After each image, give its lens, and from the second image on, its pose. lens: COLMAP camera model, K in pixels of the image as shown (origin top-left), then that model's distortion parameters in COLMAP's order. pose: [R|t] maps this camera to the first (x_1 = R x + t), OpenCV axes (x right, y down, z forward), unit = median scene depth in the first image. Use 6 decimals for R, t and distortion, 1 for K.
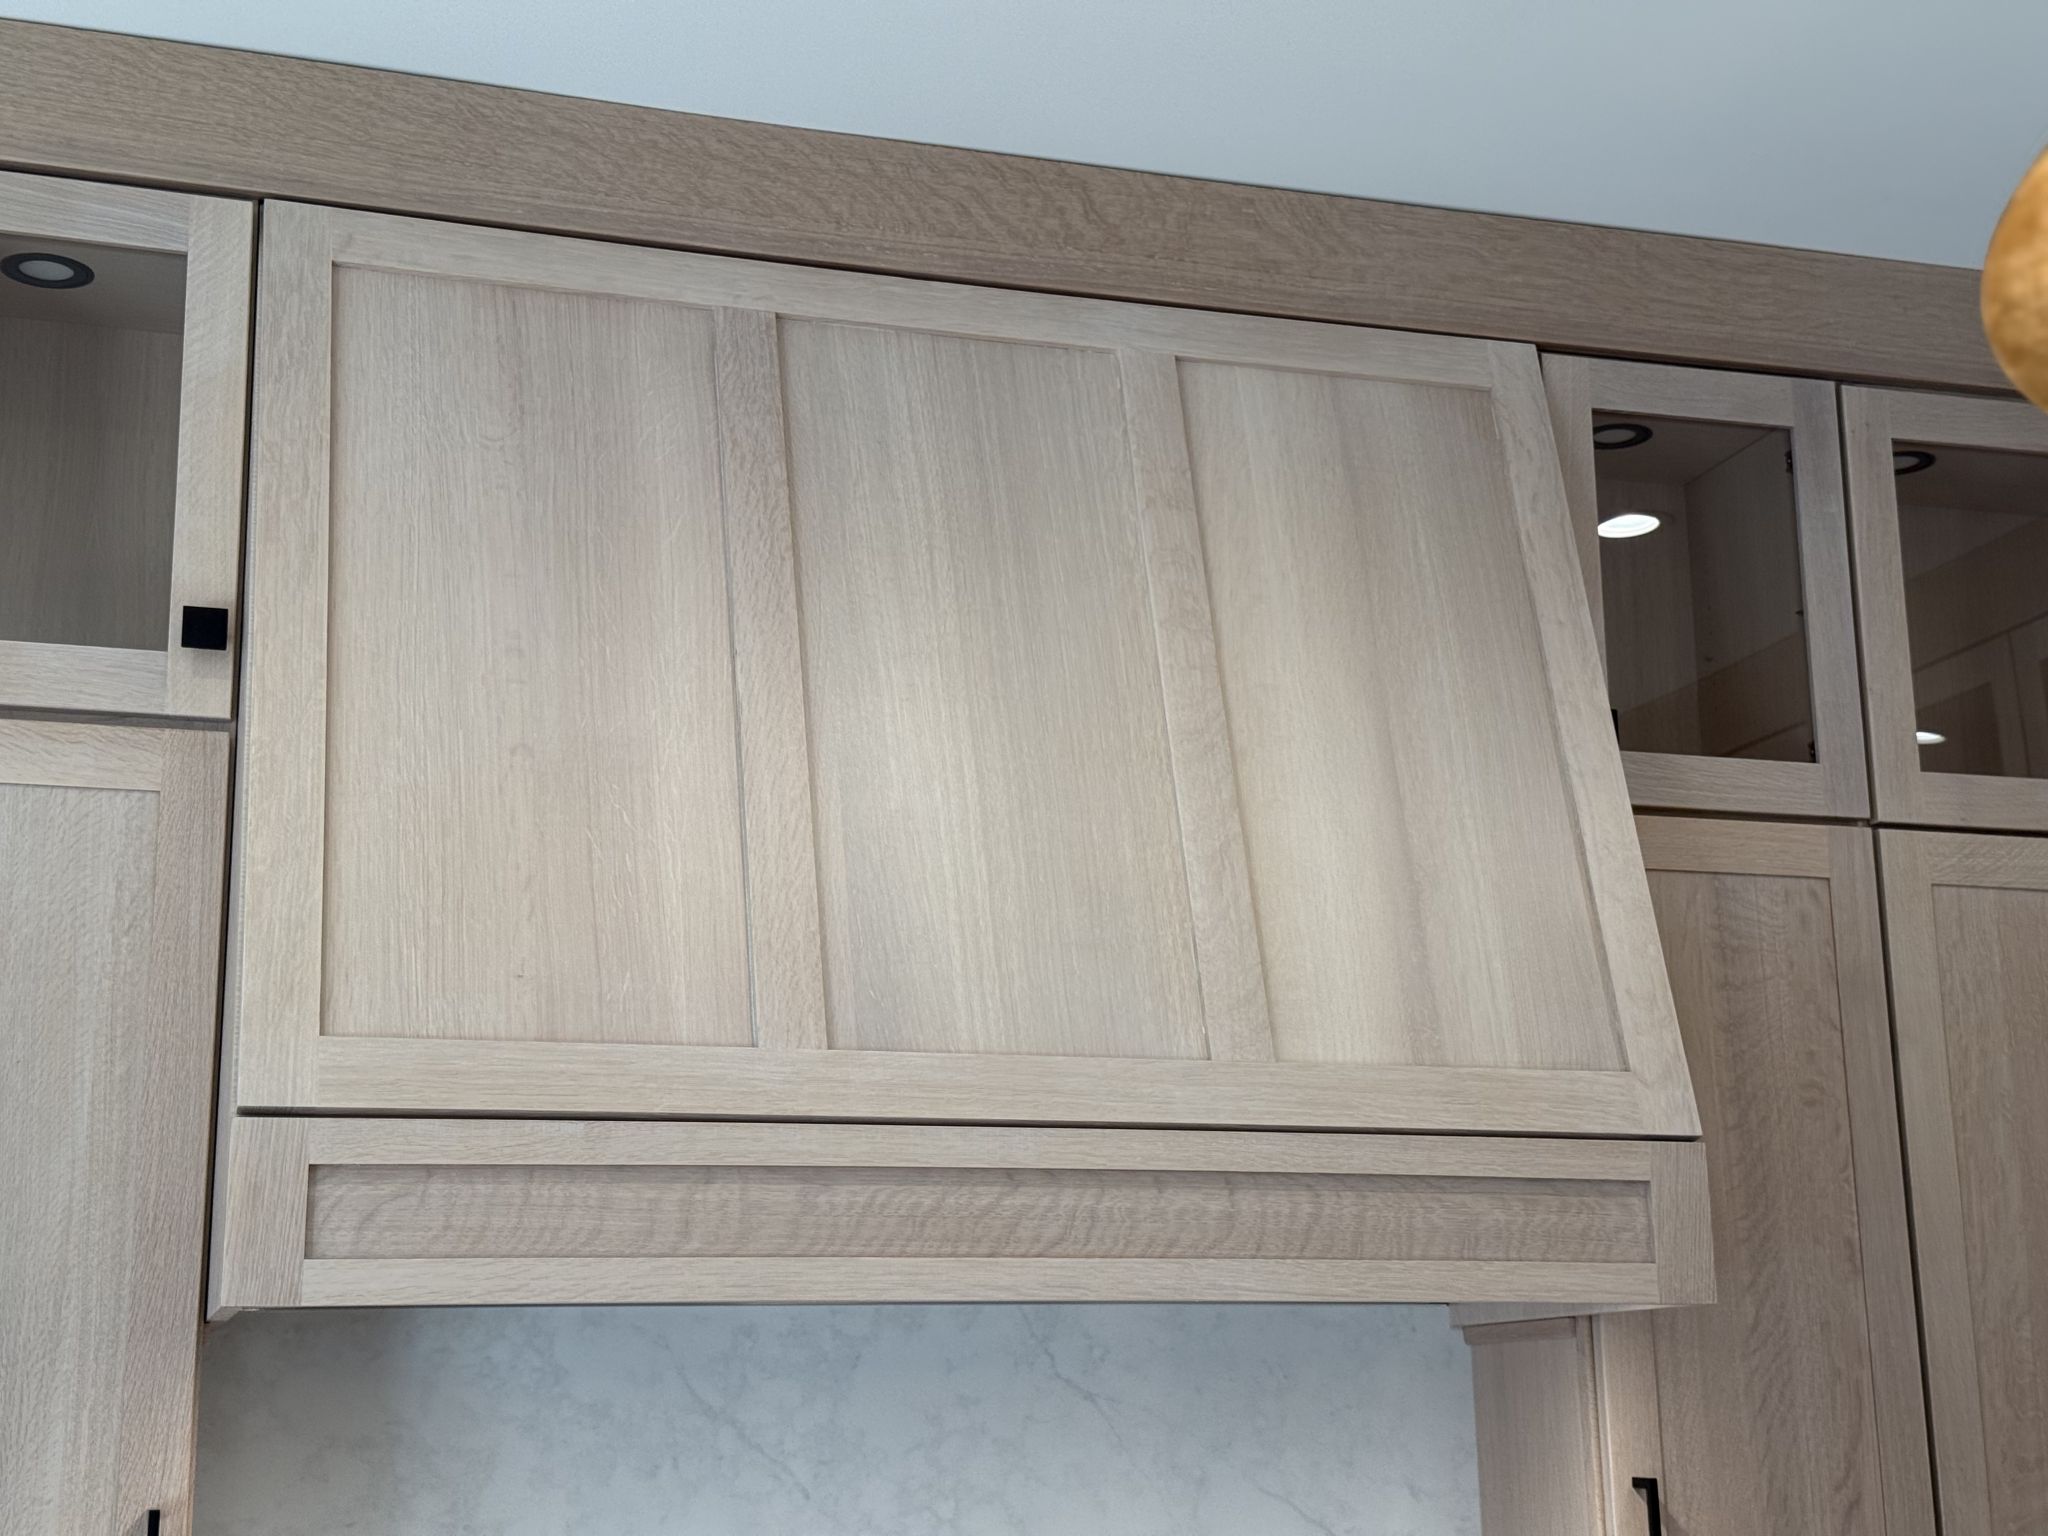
lens RADIAL K [[2876.9, 0, 1024.0], [0, 2876.9, 768.0], [0, 0, 1]] dist [0.132669, -0.030039]
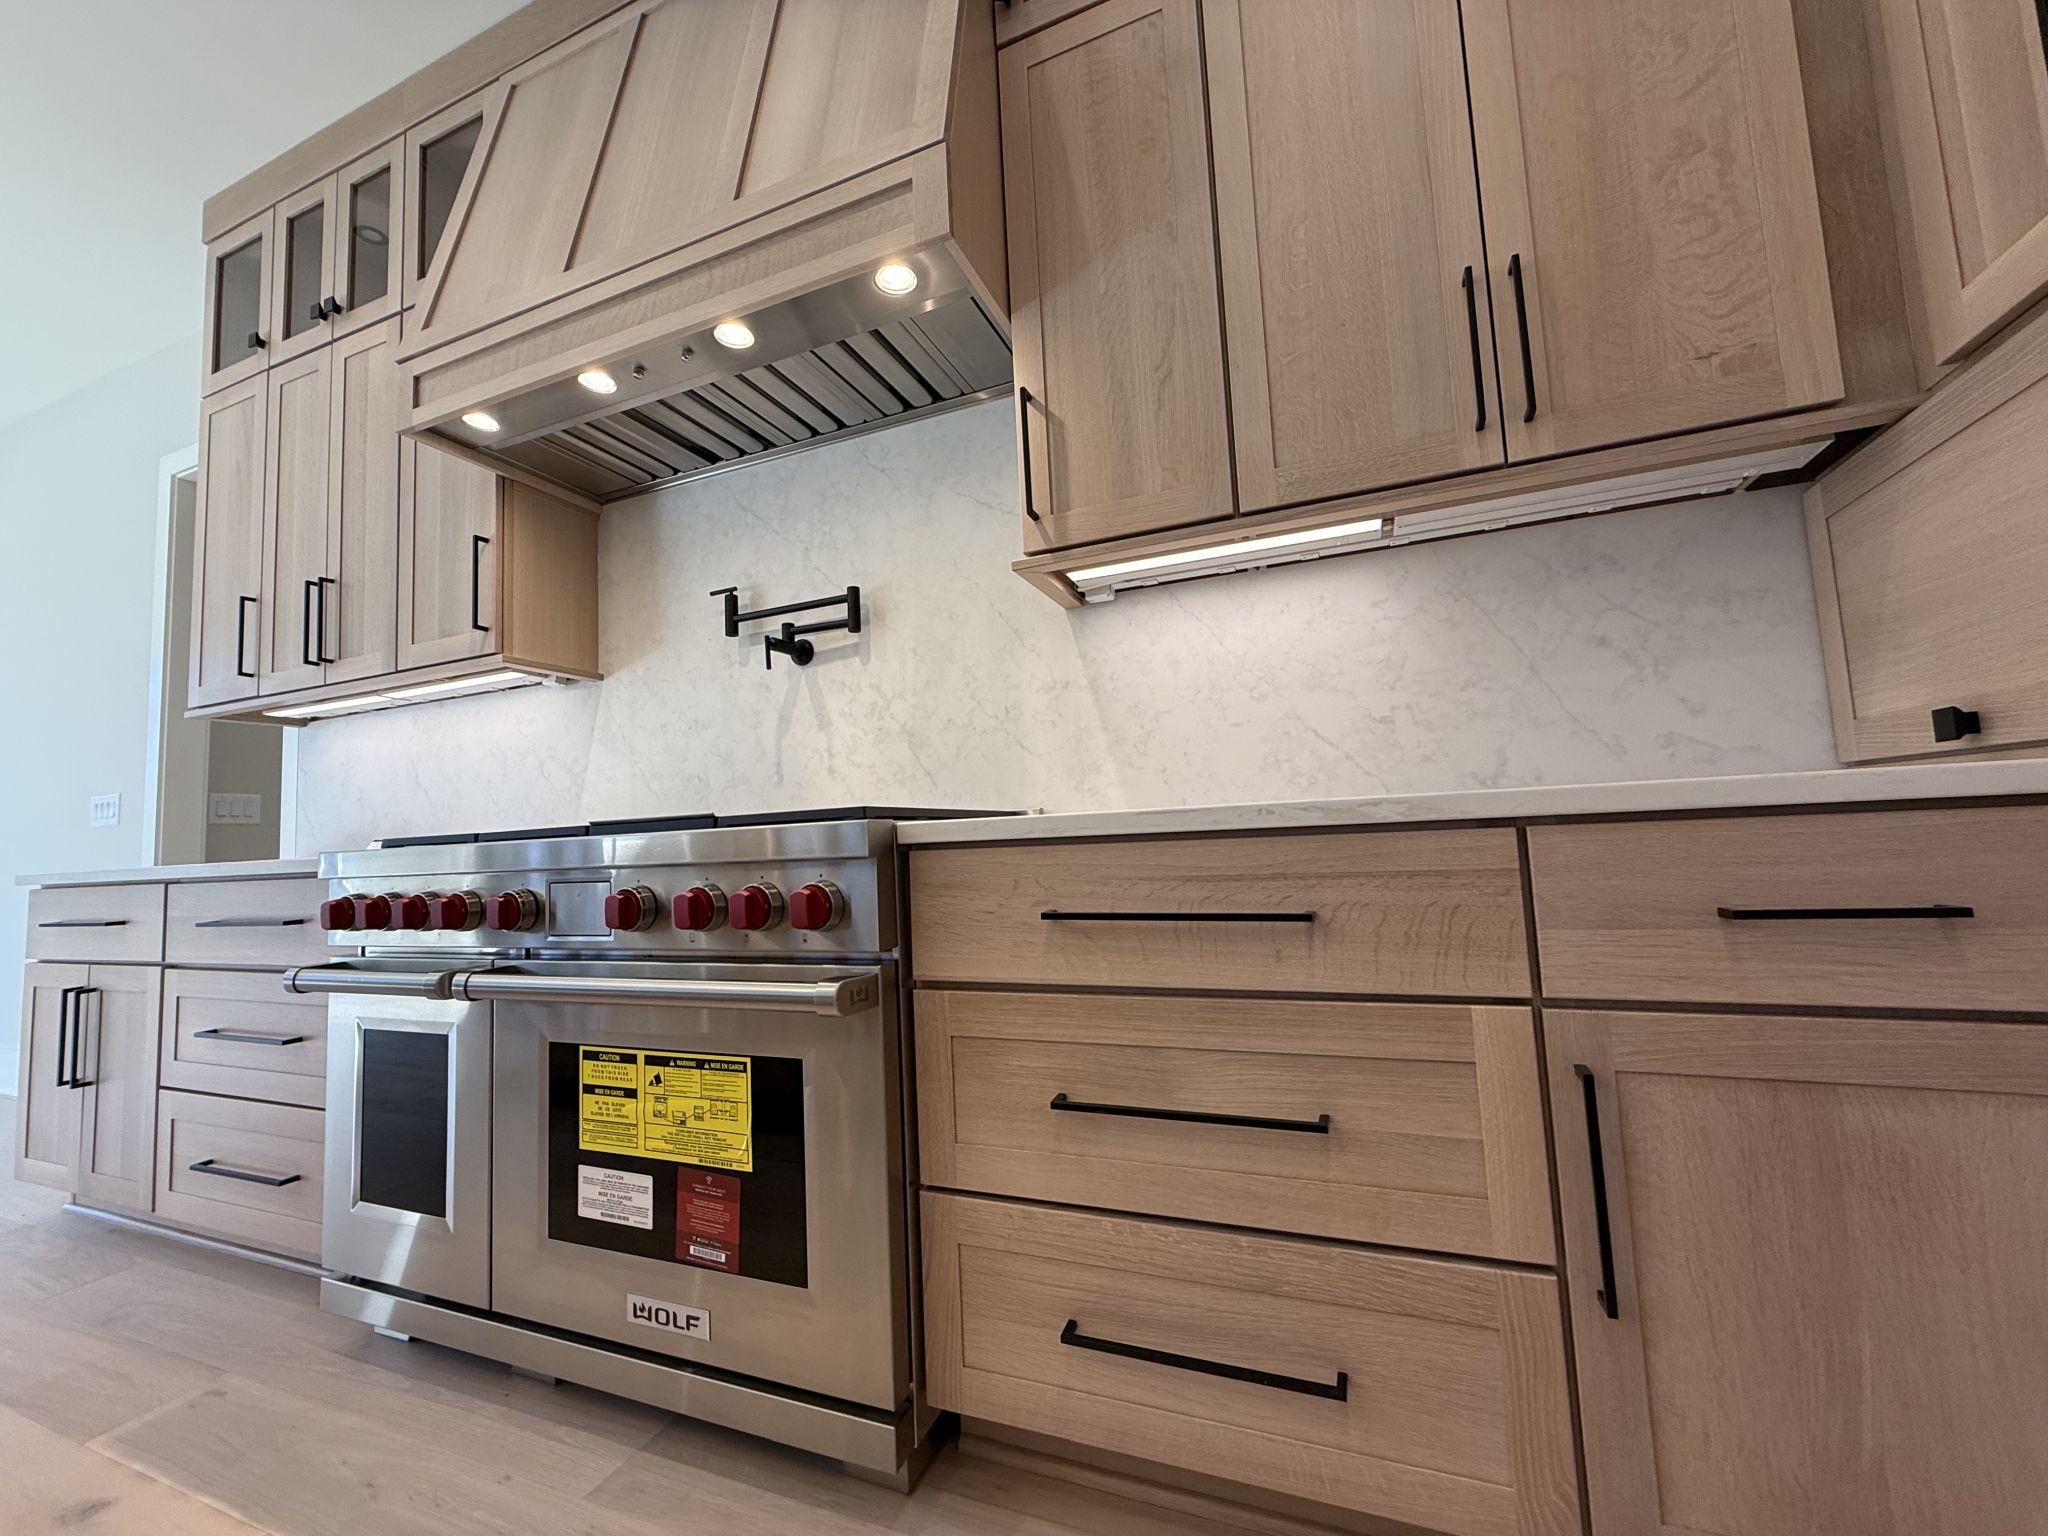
lens RADIAL K [[817.8, 0, 1017.0], [0, 817.8, 767.3], [0, 0, 1]] dist [-0.000083, -0.000707]
pose [[0.763161, -0.075175, -0.641821, 0.491856], [0.182110, 0.977974, 0.101991, 0.399791], [0.620018, -0.194718, 0.760042, 0.553007]]
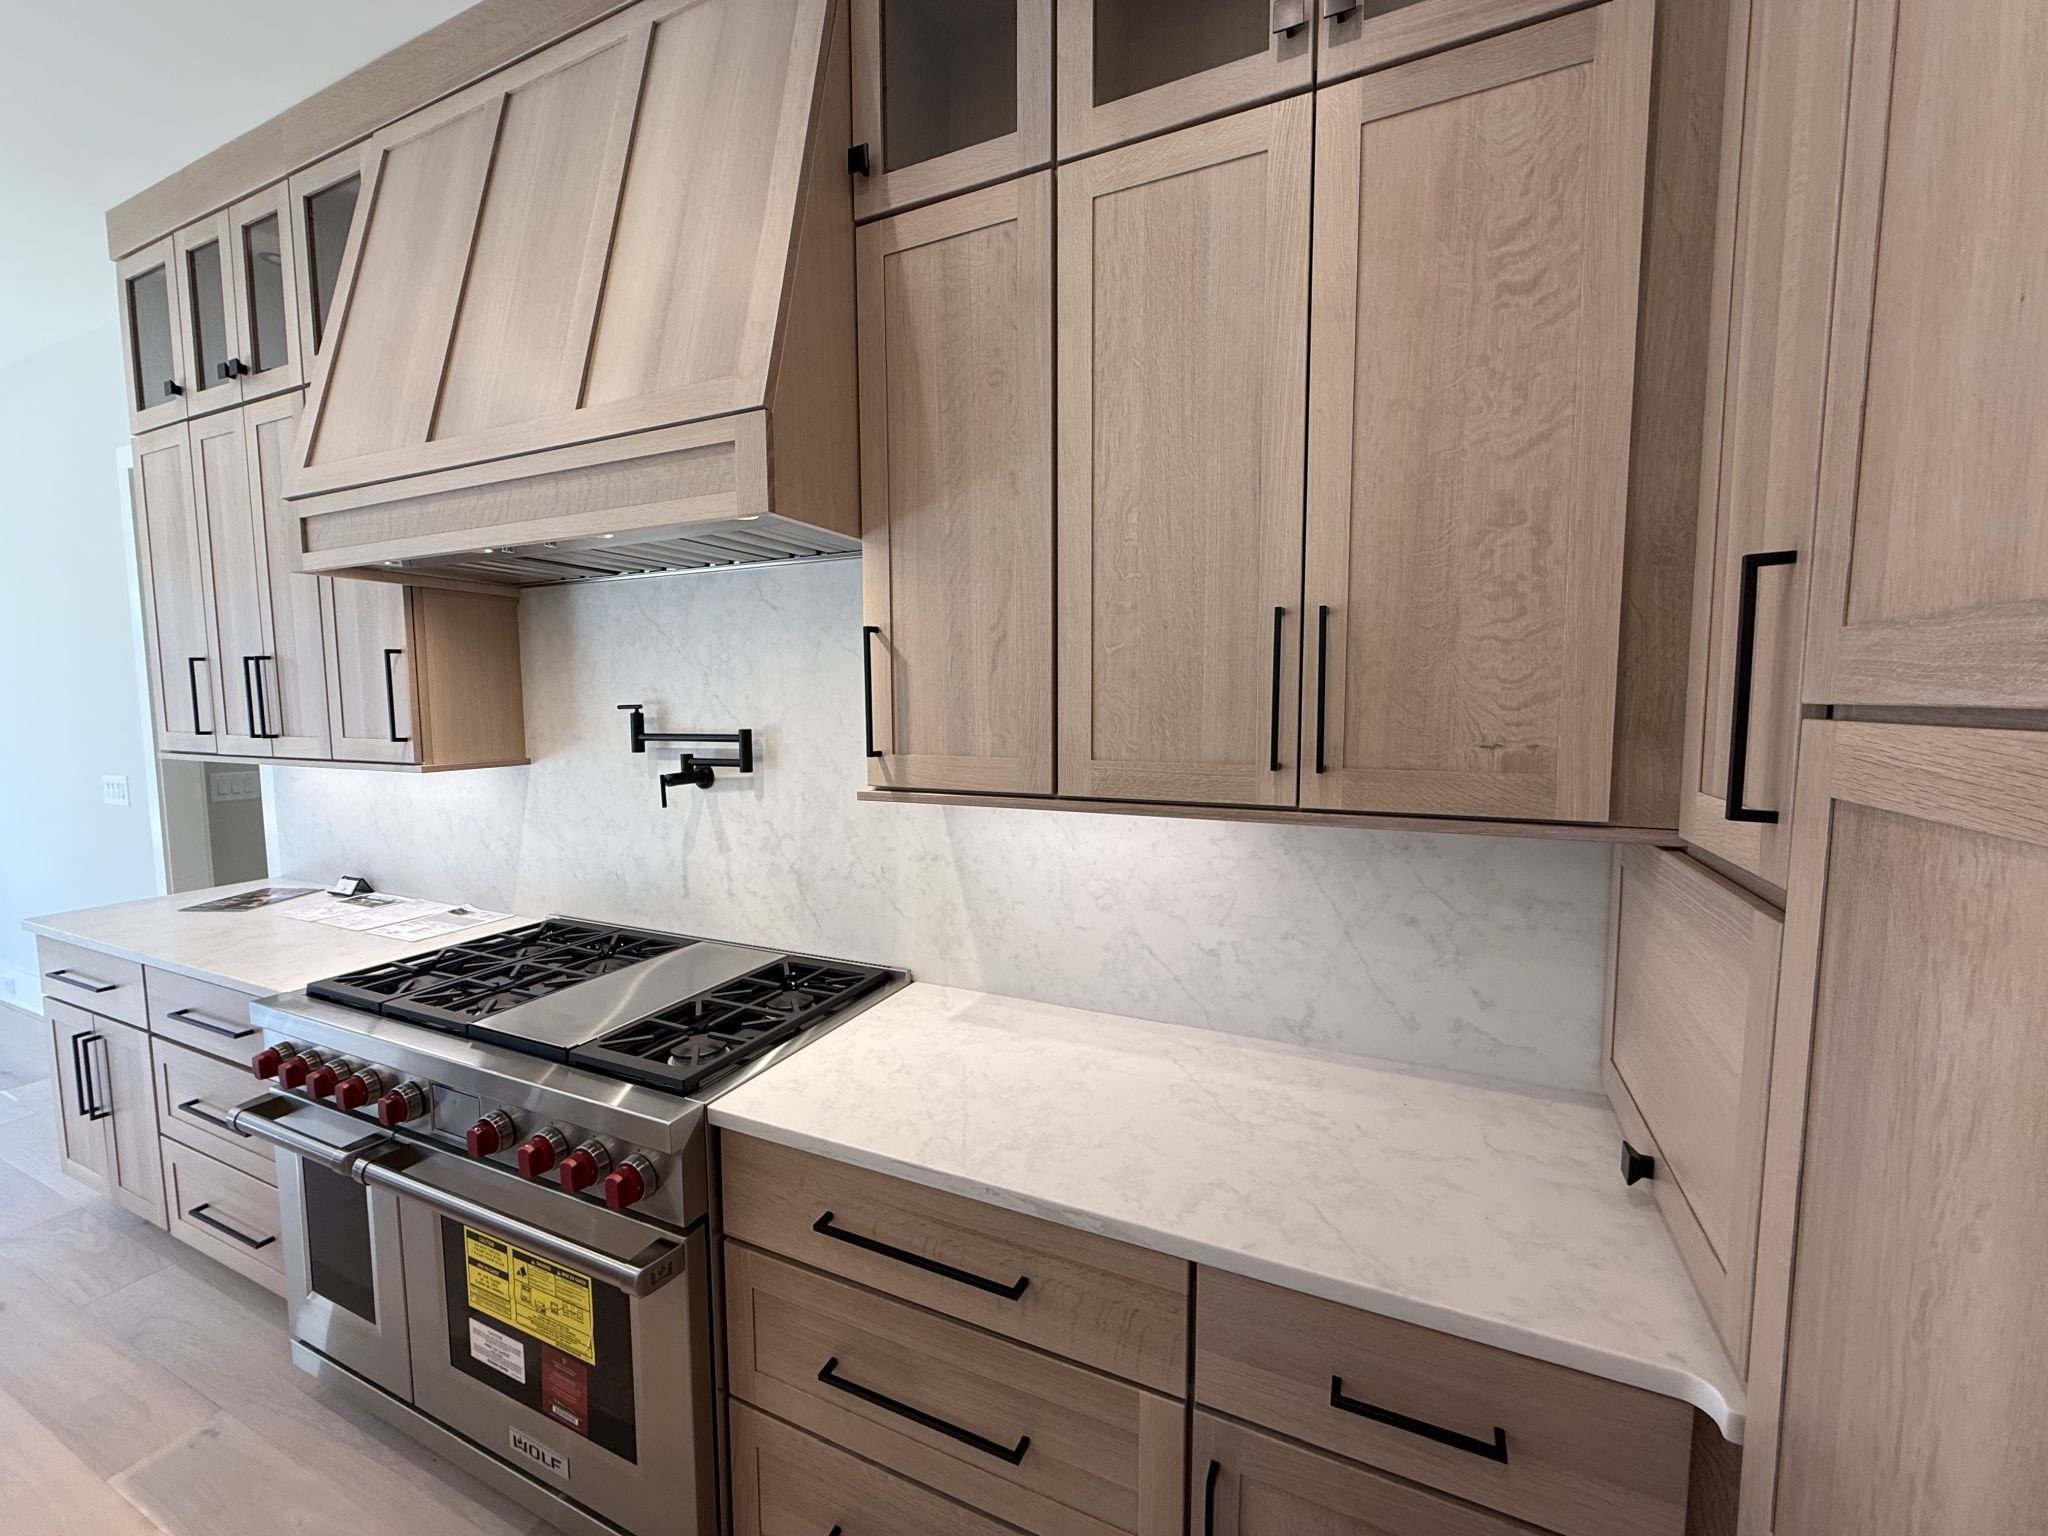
lens RADIAL K [[817.8, 0, 1017.0], [0, 817.8, 767.3], [0, 0, 1]] dist [-0.000083, -0.000707]
pose [[0.737216, 0.070339, -0.671986, 0.593571], [0.147488, 0.953828, 0.261646, 0.200313], [0.659363, -0.291999, 0.692803, 0.665057]]
